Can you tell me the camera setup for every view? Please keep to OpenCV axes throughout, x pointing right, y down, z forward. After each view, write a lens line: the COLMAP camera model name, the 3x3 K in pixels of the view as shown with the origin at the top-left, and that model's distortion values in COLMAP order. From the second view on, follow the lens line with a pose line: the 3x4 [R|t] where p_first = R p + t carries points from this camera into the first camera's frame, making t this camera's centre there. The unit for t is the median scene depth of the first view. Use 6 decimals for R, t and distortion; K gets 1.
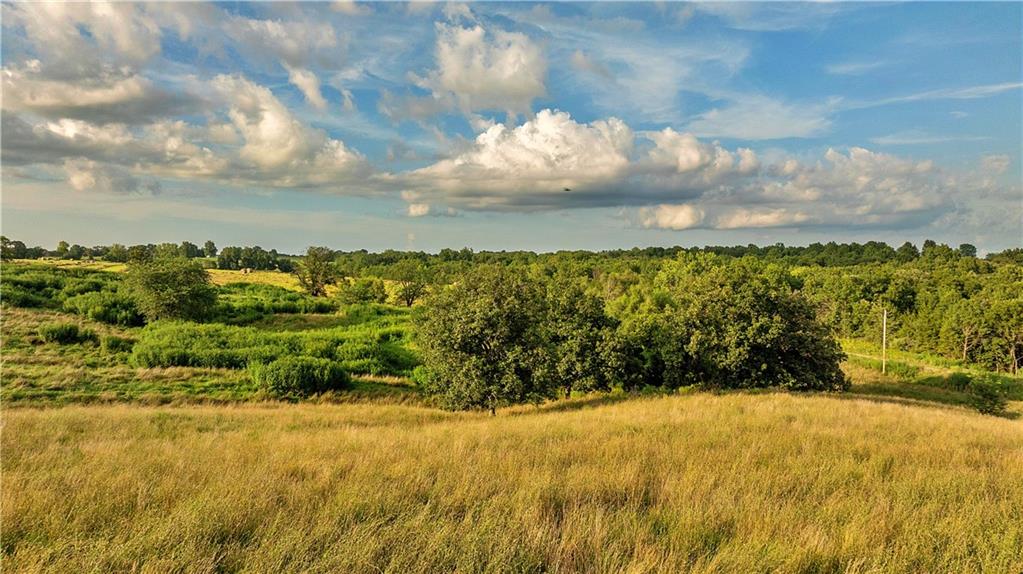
lens RADIAL K [[719.1, 0, 522.5], [0, 719.1, 294.9], [0, 0, 1]] dist [-0.077247, 0.091280]
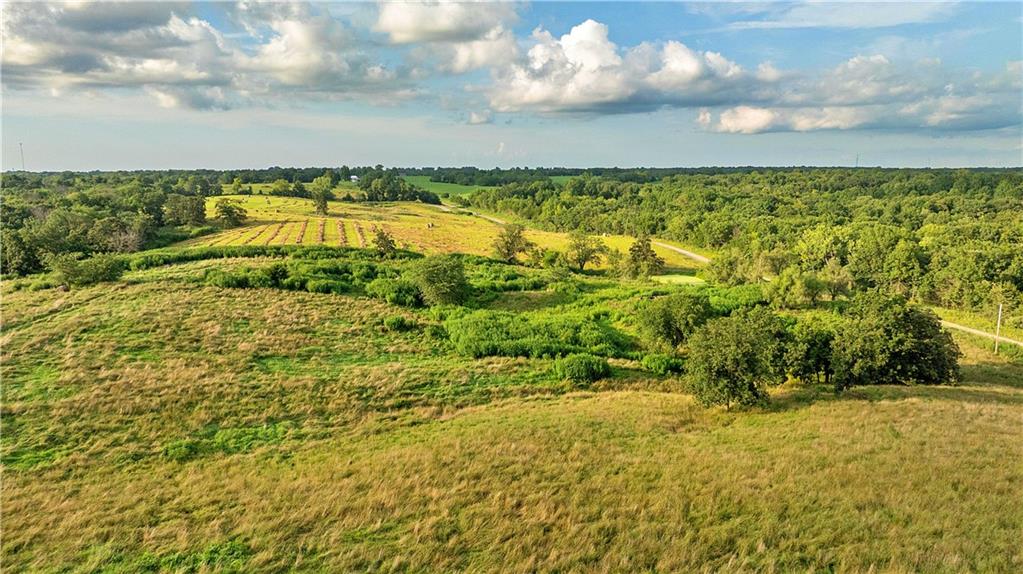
lens RADIAL K [[719.1, 0, 522.5], [0, 719.1, 294.9], [0, 0, 1]] dist [-0.077247, 0.091280]
pose [[0.990273, 0.016943, -0.138101, -0.177689], [0.001182, 0.991498, 0.130117, -0.188820], [0.139131, -0.129014, 0.981834, -0.398395]]
